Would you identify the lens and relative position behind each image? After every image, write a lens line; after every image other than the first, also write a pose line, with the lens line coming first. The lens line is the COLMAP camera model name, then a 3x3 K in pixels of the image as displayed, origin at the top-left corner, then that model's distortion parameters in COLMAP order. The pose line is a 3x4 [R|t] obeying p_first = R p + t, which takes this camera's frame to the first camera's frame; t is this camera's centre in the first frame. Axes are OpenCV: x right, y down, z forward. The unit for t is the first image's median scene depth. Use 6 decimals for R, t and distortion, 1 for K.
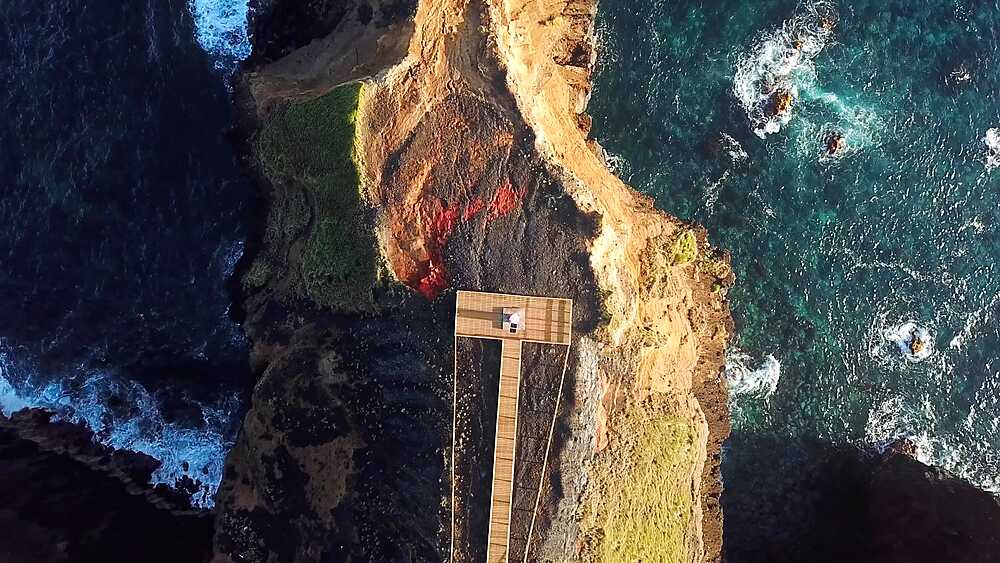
lens RADIAL K [[785.4, 0, 494.8], [0, 785.4, 290.2], [0, 0, 1]] dist [0.039578, -0.067984]
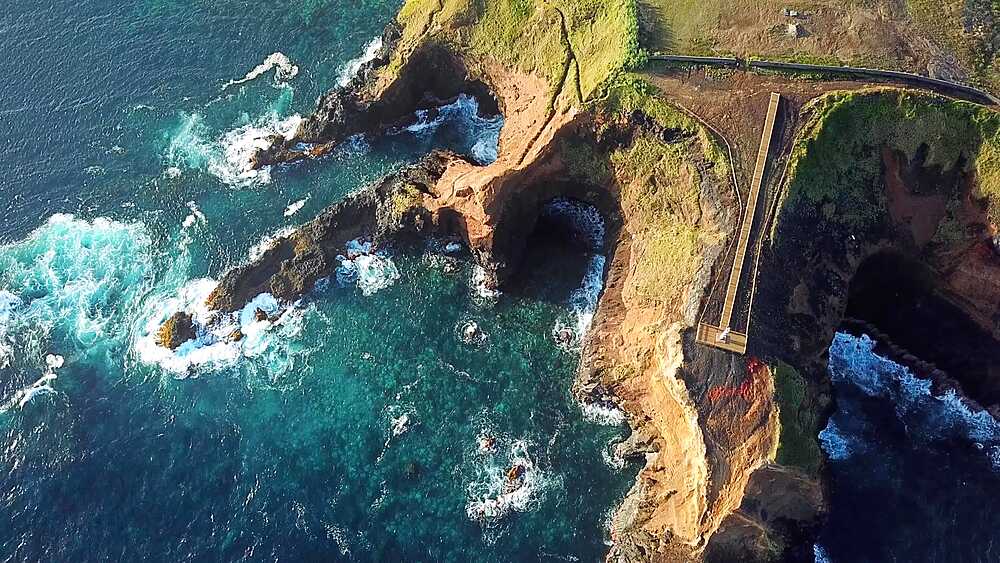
lens RADIAL K [[785.4, 0, 509.2], [0, 785.4, 298.0], [0, 0, 1]] dist [0.039578, -0.067984]
pose [[-0.980521, -0.185013, 0.065943, 0.469906], [0.196005, -0.900032, 0.389262, -0.822386], [-0.012668, 0.394605, 0.918764, -1.118180]]
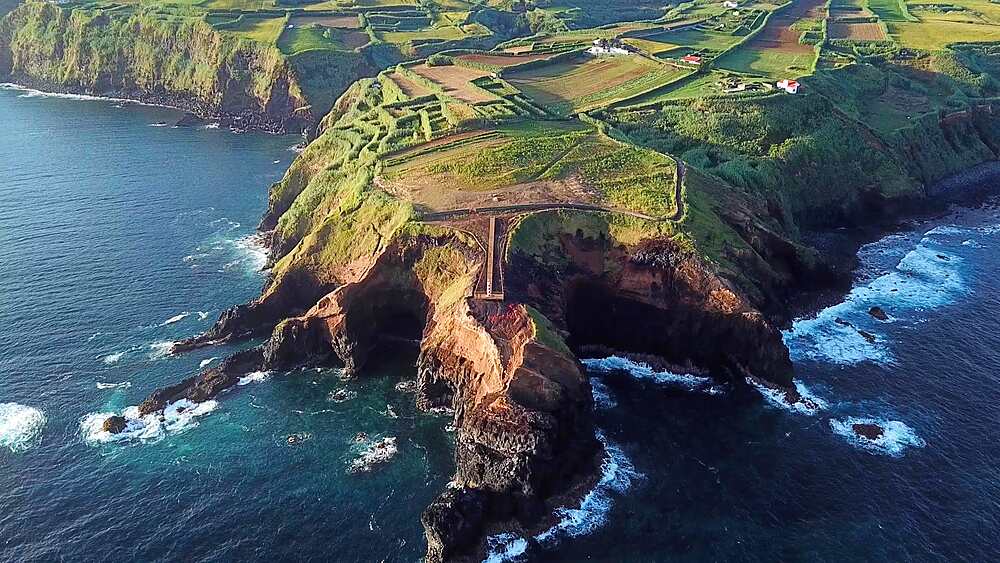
lens RADIAL K [[785.4, 0, 499.6], [0, 785.4, 280.4], [0, 0, 1]] dist [0.039578, -0.067984]
pose [[-0.998375, 0.032898, -0.046522, 0.137483], [-0.055542, -0.379708, 0.923437, -3.253814], [0.012714, 0.924521, 0.380919, -0.526682]]
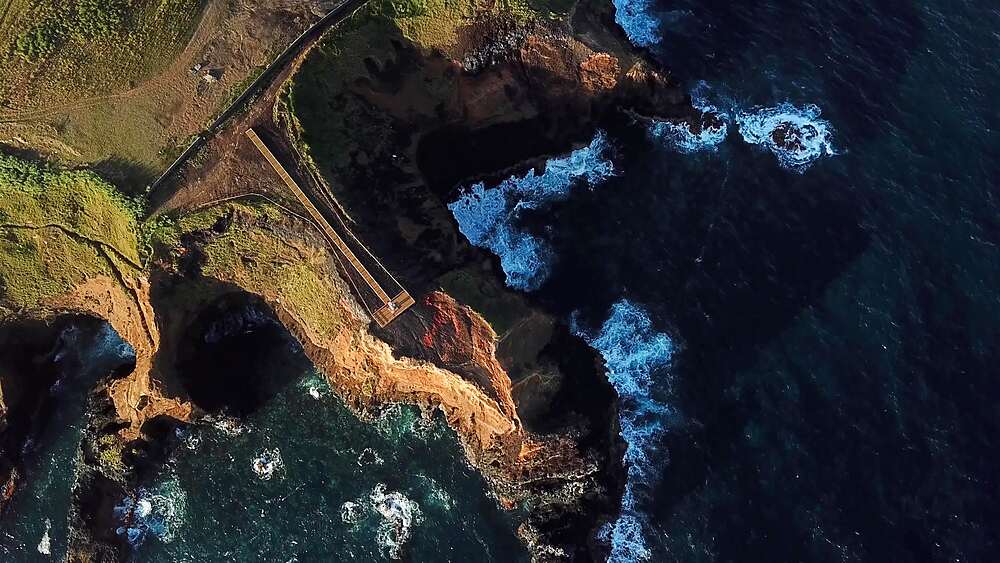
lens RADIAL K [[785.4, 0, 501.0], [0, 785.4, 286.7], [0, 0, 1]] dist [0.039578, -0.067984]
pose [[-0.719501, 0.676716, -0.156121, 0.119717], [-0.692360, -0.681336, 0.237527, -0.762259], [0.054368, 0.278993, 0.958753, -1.528788]]
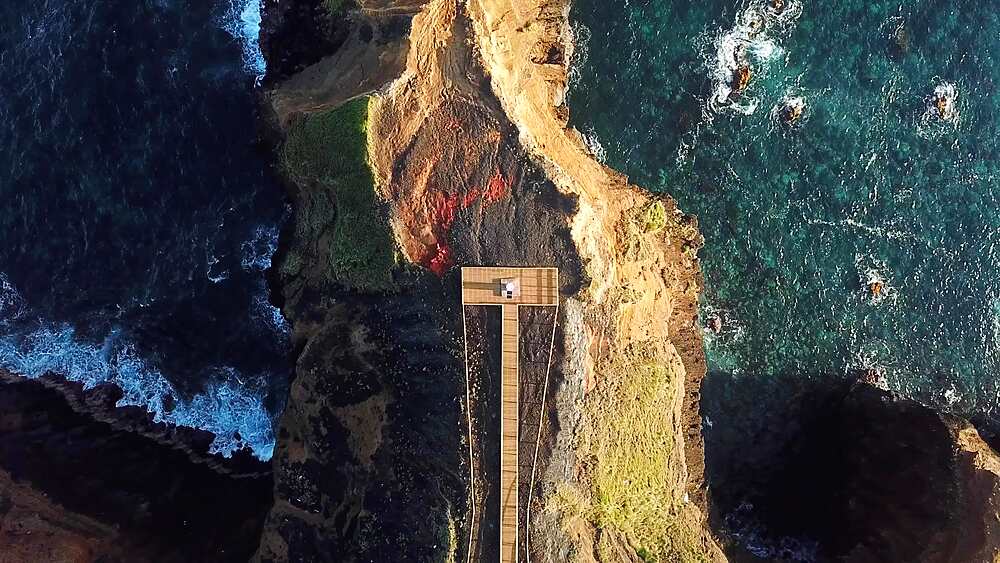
lens RADIAL K [[785.4, 0, 497.6], [0, 785.4, 293.7], [0, 0, 1]] dist [0.039578, -0.067984]
pose [[0.997519, -0.068983, -0.014018, 0.018878], [0.069475, 0.996847, 0.038337, -0.001022], [0.011329, -0.039216, 0.999167, -0.183328]]
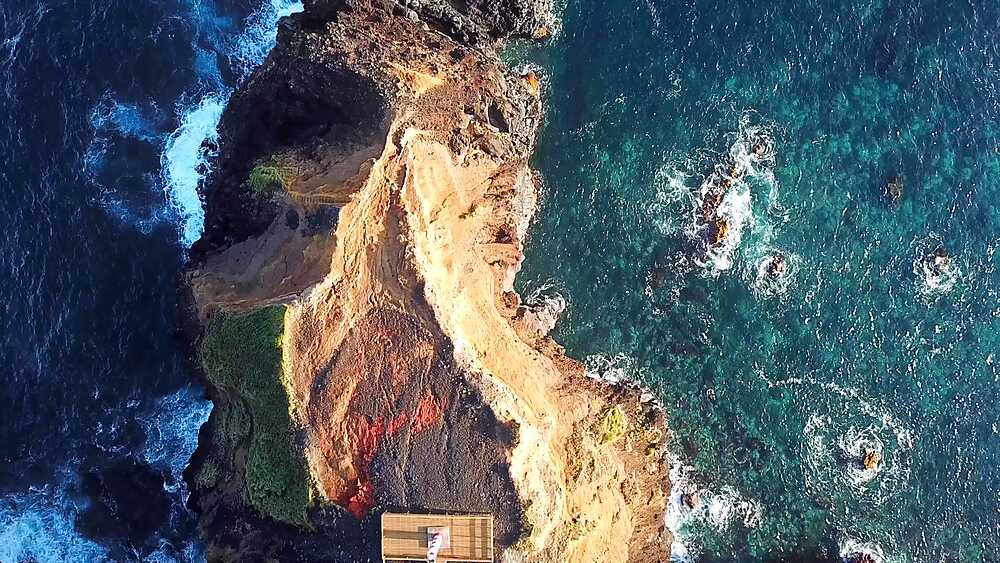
lens RADIAL K [[785.4, 0, 497.2], [0, 785.4, 289.0], [0, 0, 1]] dist [0.039578, -0.067984]
pose [[0.997464, -0.067351, -0.022994, 0.134361], [0.067362, 0.997729, -0.000323, -0.260260], [0.022964, -0.001226, 0.999736, -0.044474]]
